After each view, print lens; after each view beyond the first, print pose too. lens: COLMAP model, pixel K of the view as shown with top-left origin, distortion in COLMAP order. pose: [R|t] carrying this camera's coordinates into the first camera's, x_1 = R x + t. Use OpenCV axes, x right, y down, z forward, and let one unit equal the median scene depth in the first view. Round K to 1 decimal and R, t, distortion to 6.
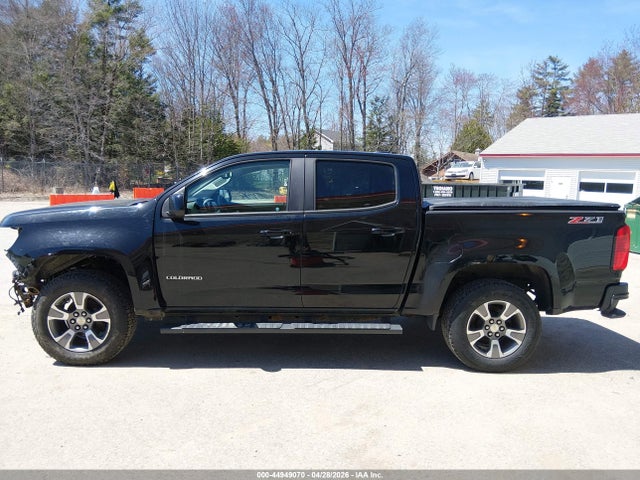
lens RADIAL K [[484.7, 0, 320.0], [0, 484.7, 240.0], [0, 0, 1]] dist [0.075008, -0.123421]
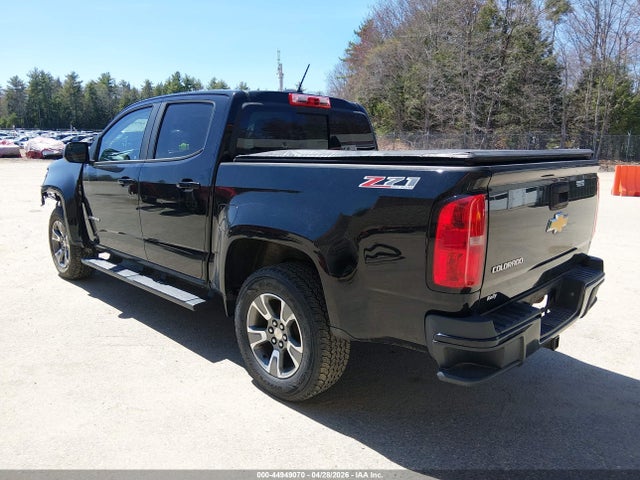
lens RADIAL K [[484.7, 0, 320.0], [0, 484.7, 240.0], [0, 0, 1]] dist [0.075008, -0.123421]
pose [[0.687779, 0.121514, -0.715677, 0.878718], [-0.081301, 0.992582, 0.090397, -0.019706], [0.721353, -0.003988, 0.692556, 0.566405]]
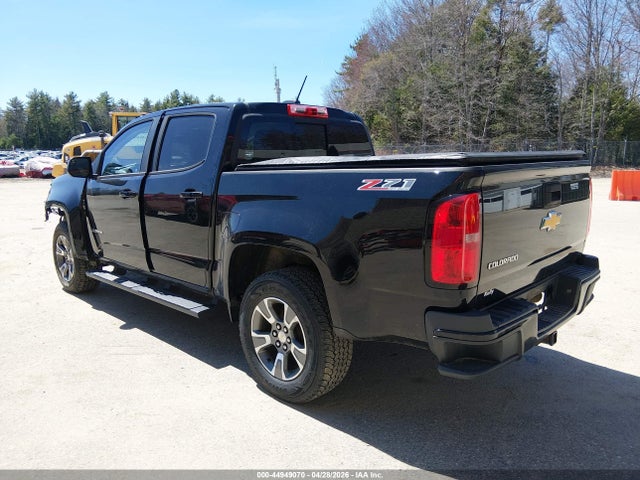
lens RADIAL K [[484.7, 0, 320.0], [0, 484.7, 240.0], [0, 0, 1]] dist [0.075008, -0.123421]
pose [[0.689644, 0.086892, -0.718916, 0.892458], [-0.058701, 0.996216, 0.064098, -0.008586], [0.721765, -0.002004, 0.692135, 0.553261]]
